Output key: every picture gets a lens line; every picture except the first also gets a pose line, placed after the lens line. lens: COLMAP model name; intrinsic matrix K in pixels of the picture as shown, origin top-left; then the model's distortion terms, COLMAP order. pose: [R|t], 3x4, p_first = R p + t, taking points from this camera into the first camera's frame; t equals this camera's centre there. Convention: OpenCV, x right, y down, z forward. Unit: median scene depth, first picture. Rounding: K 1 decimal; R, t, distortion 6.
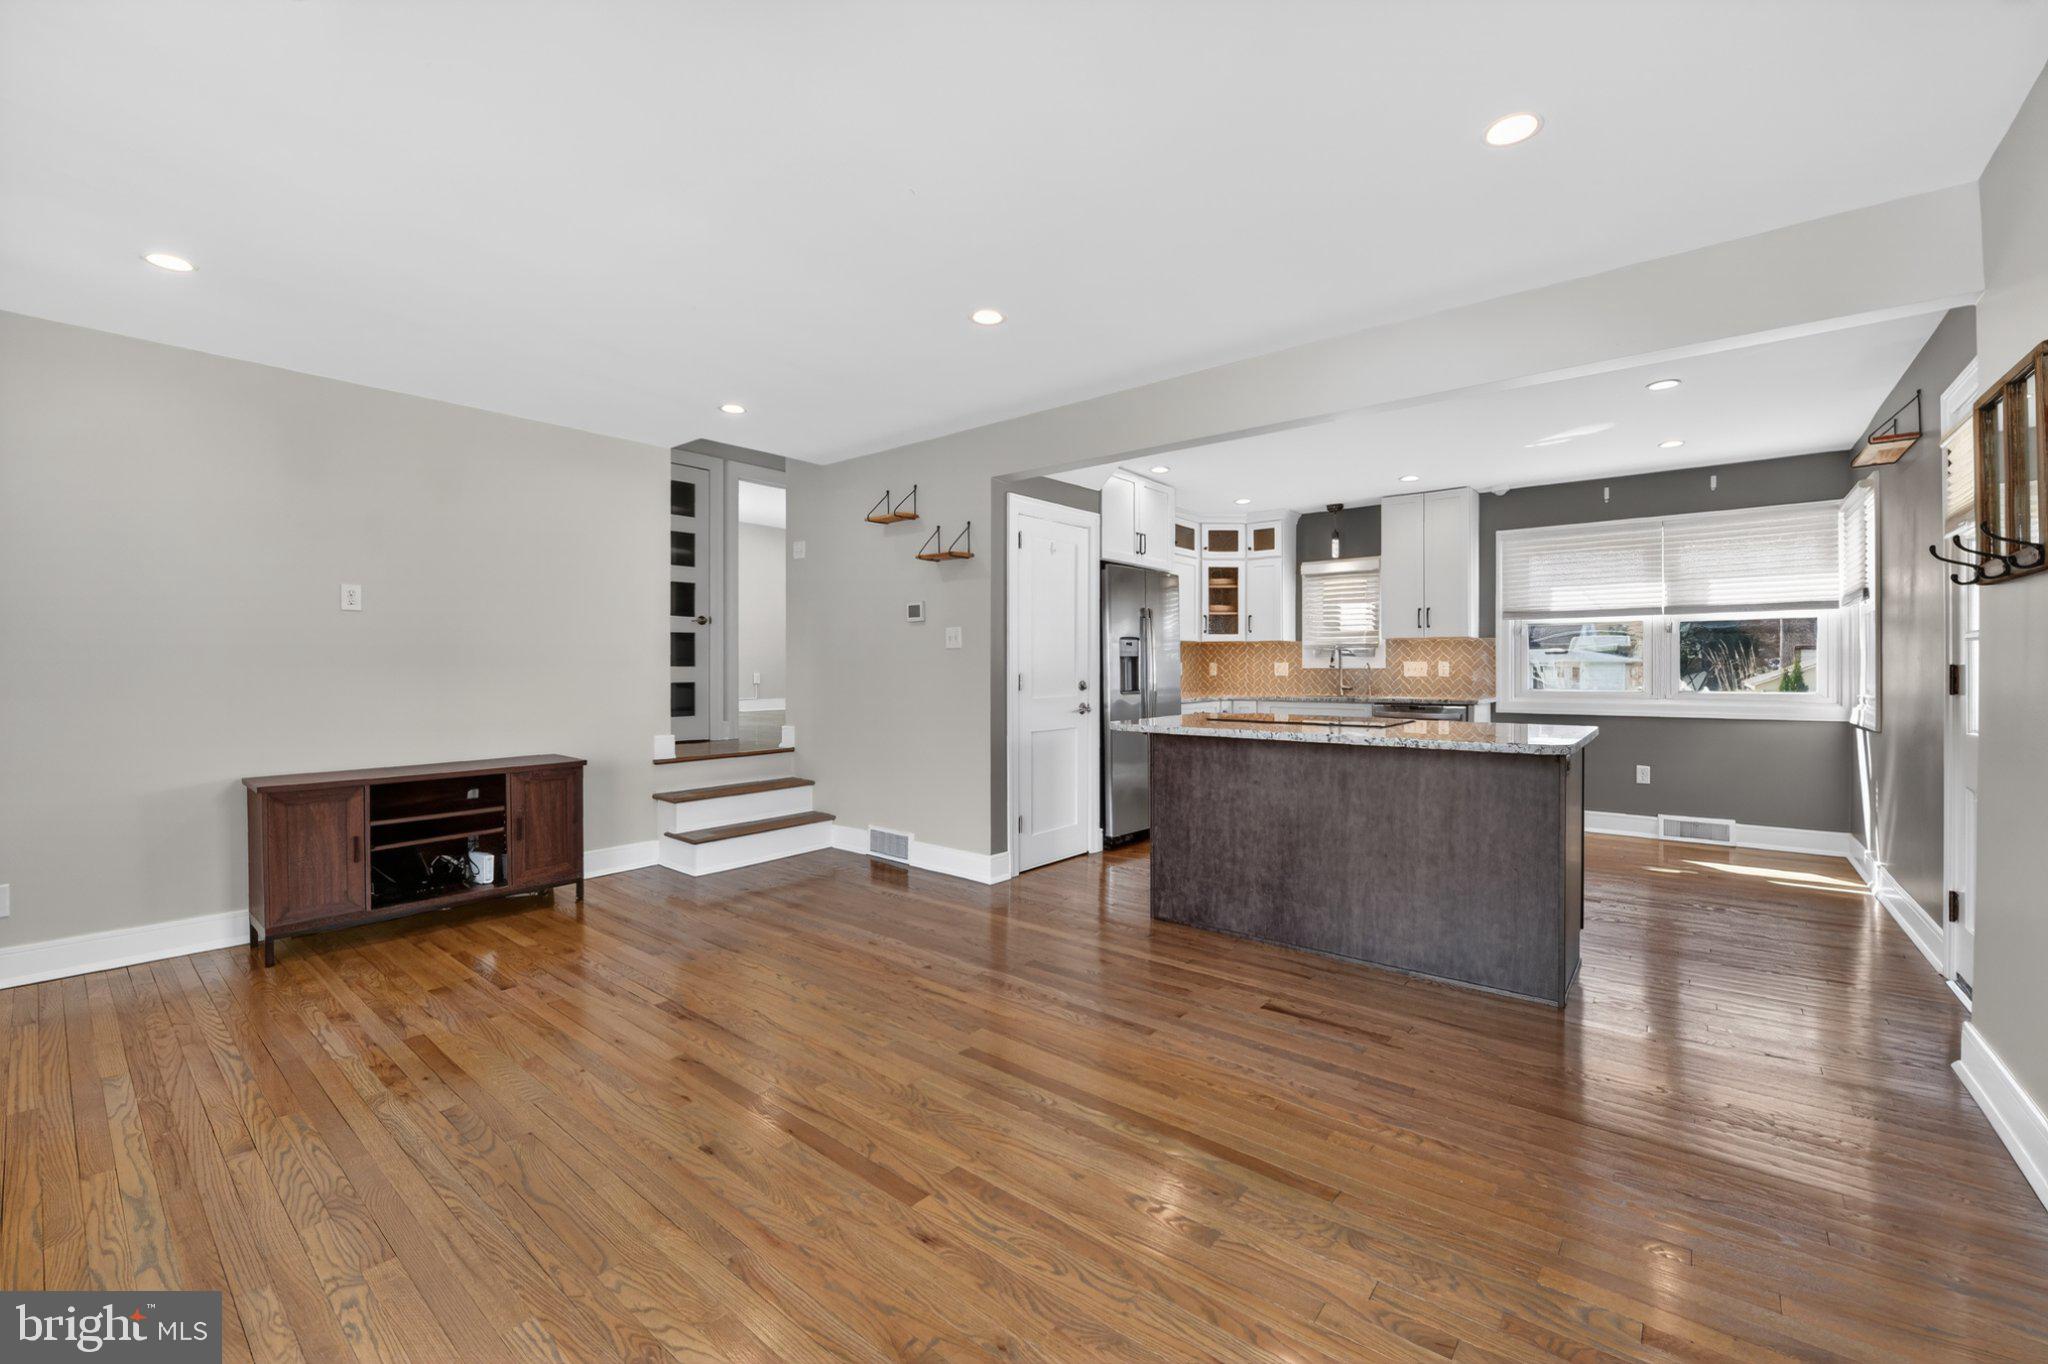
lens RADIAL K [[823.0, 0, 1027.2], [0, 823.0, 675.8], [0, 0, 1]] dist [-0.015133, -0.000729]
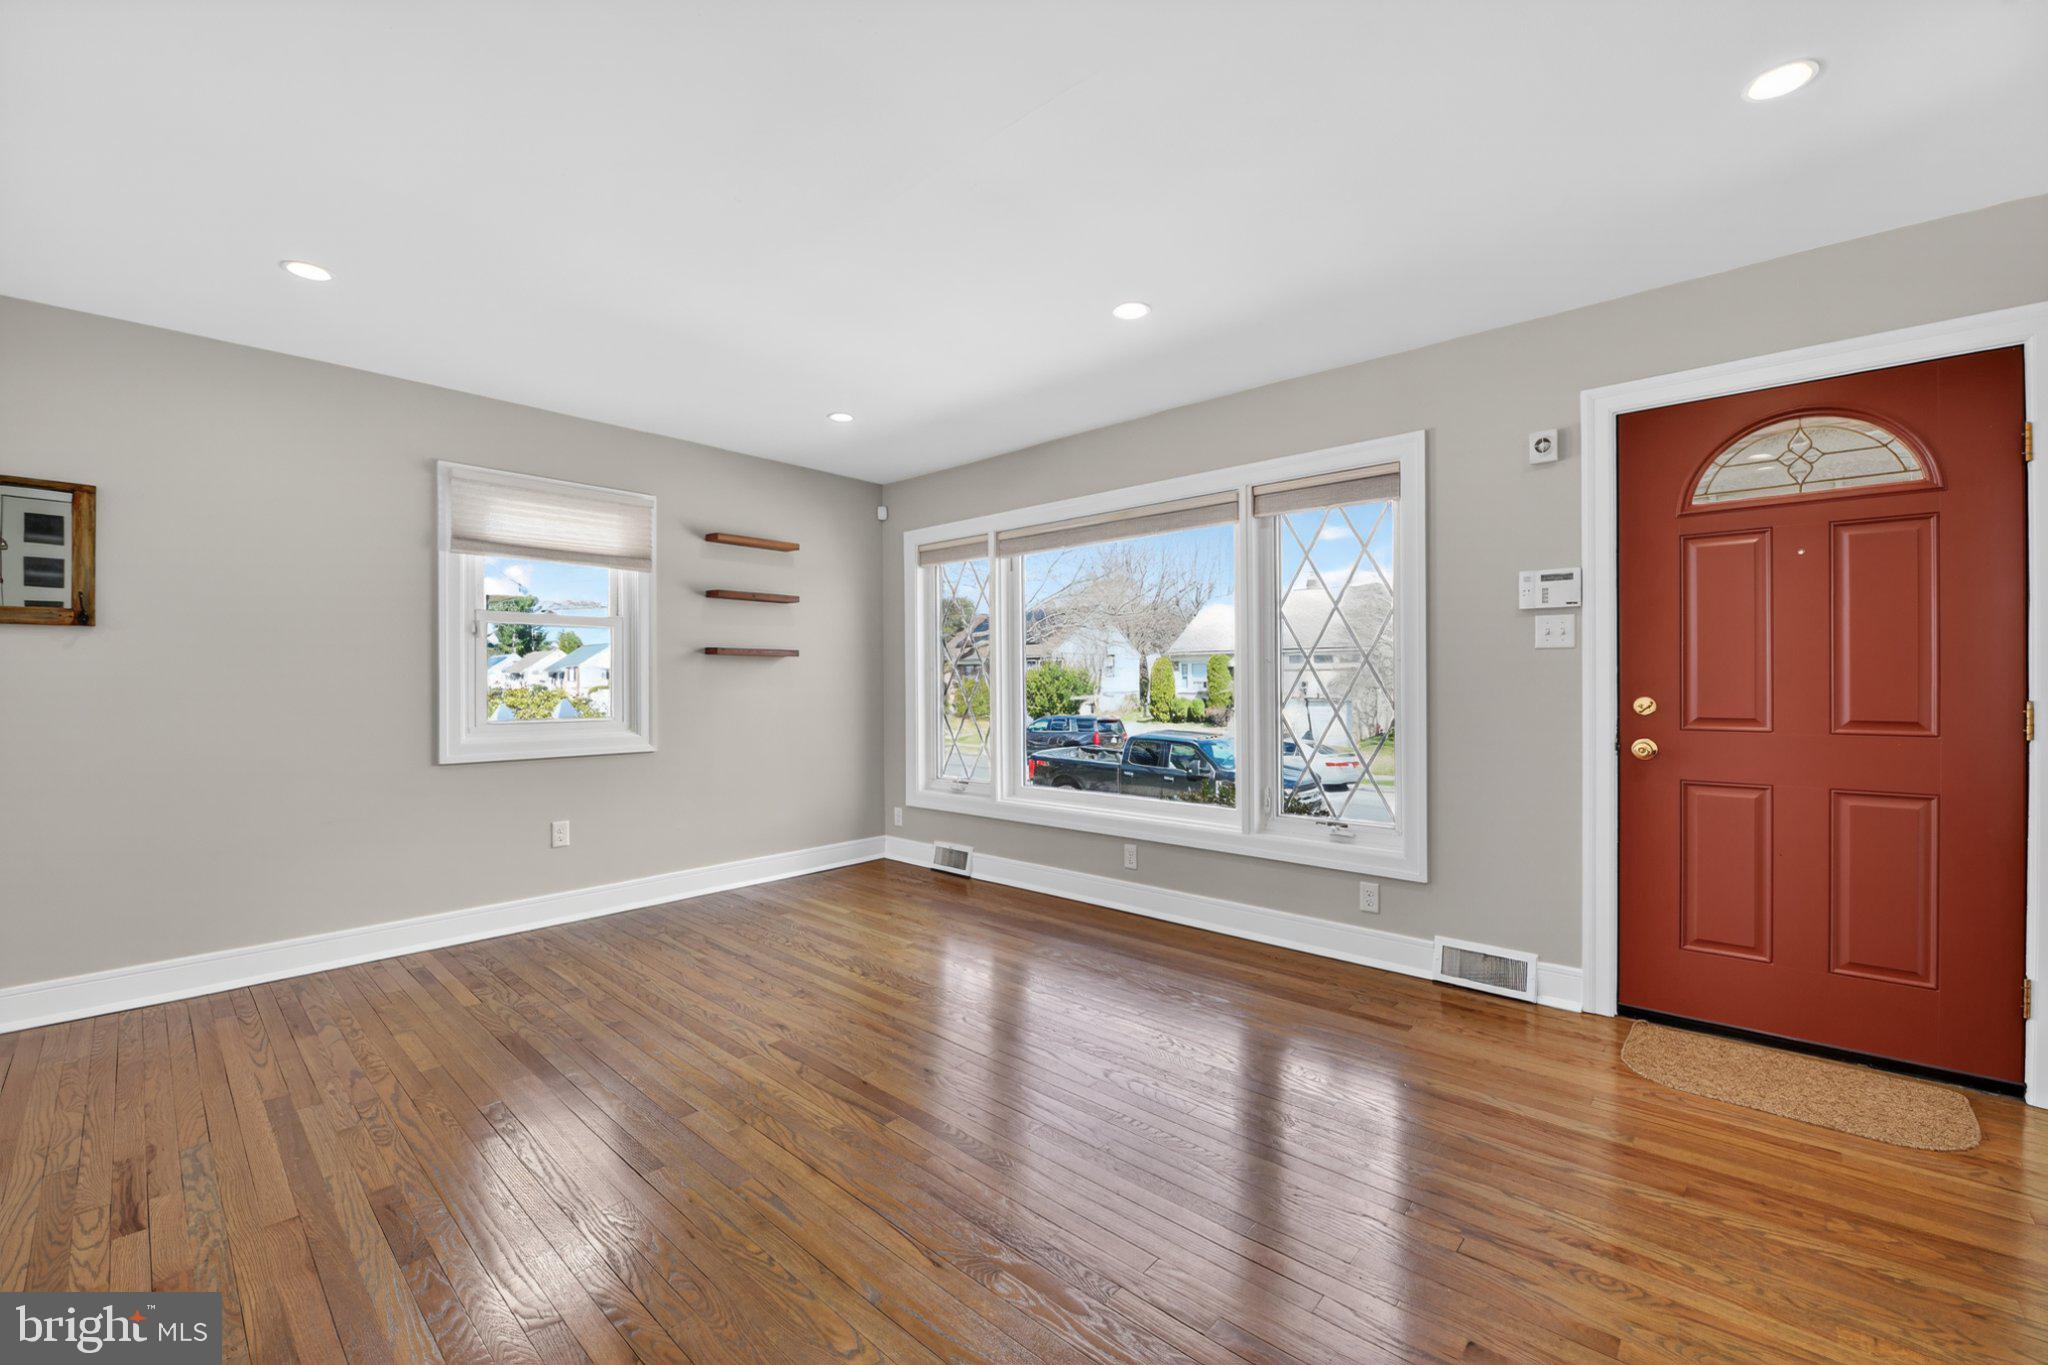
lens RADIAL K [[822.1, 0, 1024.0], [0, 822.1, 682.5], [0, 0, 1]] dist [-0.015200, -0.000399]
pose [[-0.998676, 0.006333, 0.051057, -0.223341], [0.006892, 0.999918, 0.010789, -0.008977], [-0.050985, 0.011127, -0.998637, 0.828041]]
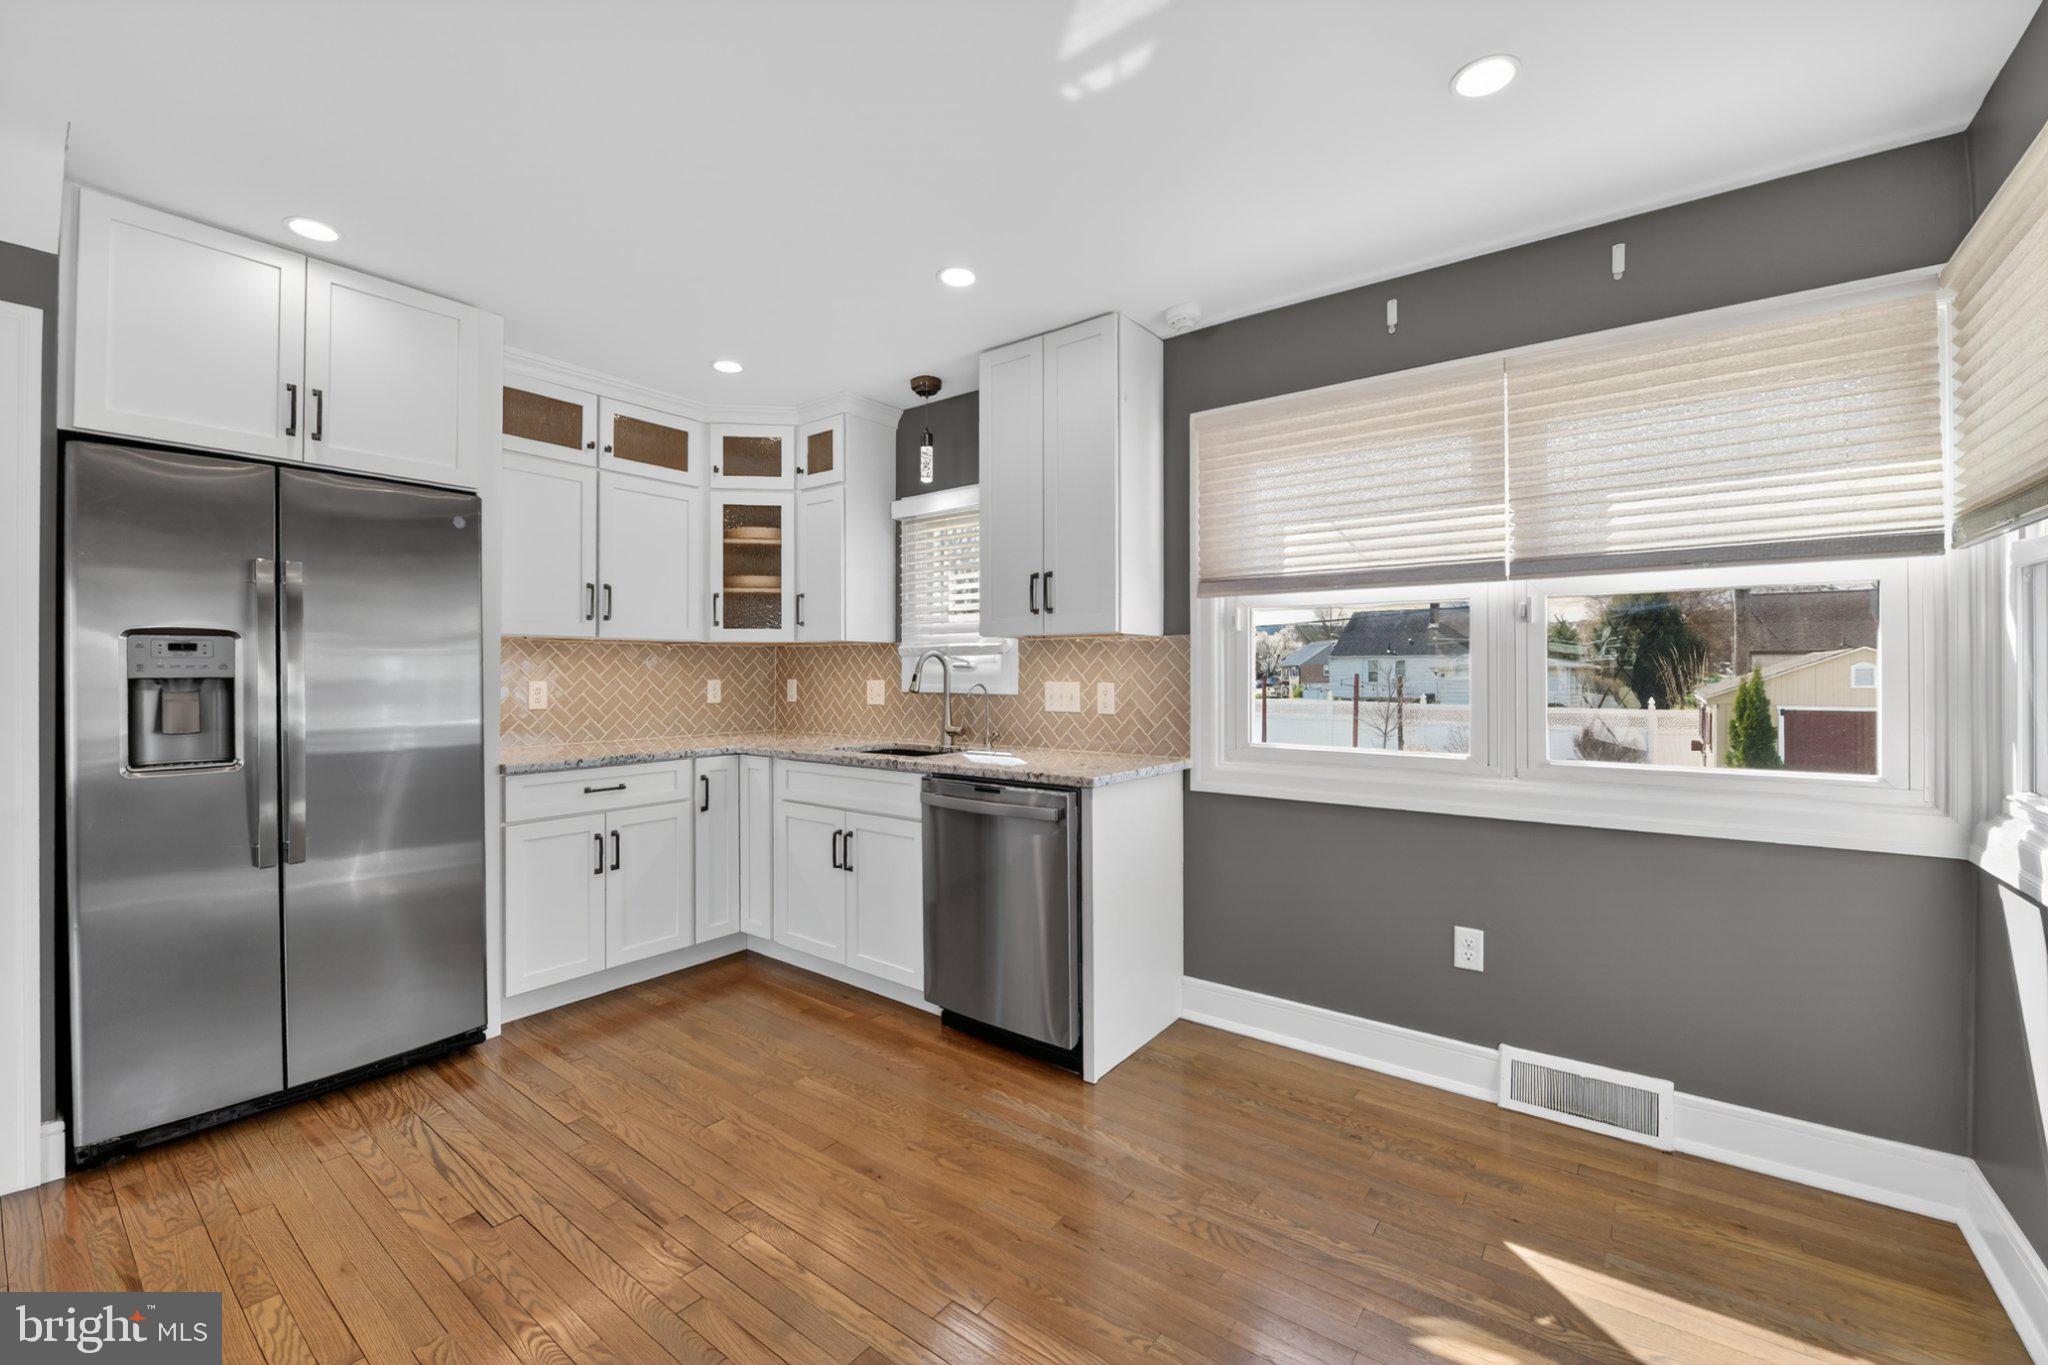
lens RADIAL K [[827.9, 0, 1023.0], [0, 827.9, 671.9], [0, 0, 1]] dist [-0.014687, -0.000138]
pose [[0.999338, 0.001027, 0.036377, 0.519485], [-0.000715, 0.999963, -0.008574, -0.023190], [-0.036384, 0.008543, 0.999301, 0.588755]]
